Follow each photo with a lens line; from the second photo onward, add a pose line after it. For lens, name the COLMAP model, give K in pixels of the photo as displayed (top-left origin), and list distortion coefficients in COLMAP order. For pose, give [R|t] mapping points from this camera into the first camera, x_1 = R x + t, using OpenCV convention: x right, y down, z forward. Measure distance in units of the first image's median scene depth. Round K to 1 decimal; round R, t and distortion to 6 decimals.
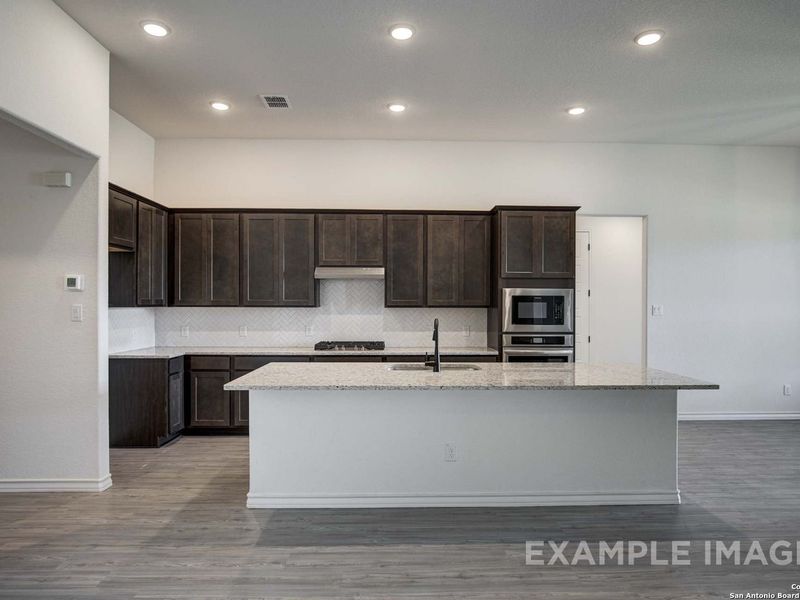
lens RADIAL K [[485.0, 0, 406.1], [0, 485.0, 303.7], [0, 0, 1]] dist [-0.013070, -0.002707]
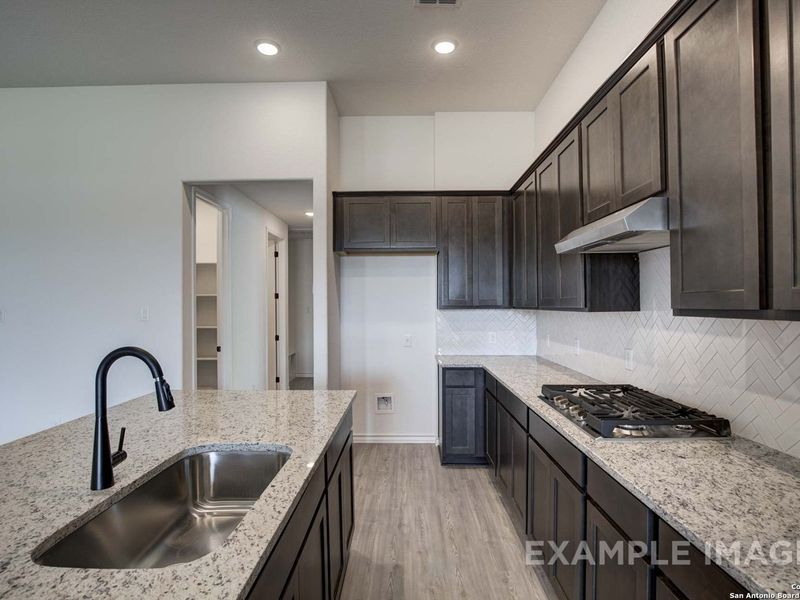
lens RADIAL K [[440.8, 0, 397.6], [0, 440.8, 302.6], [0, 0, 1]] dist [-0.025549, 0.000539]
pose [[-0.043358, -0.005540, -0.999044, 0.281871], [0.005634, 0.999967, -0.005790, -0.000574], [0.999044, -0.005880, -0.043325, 0.864939]]
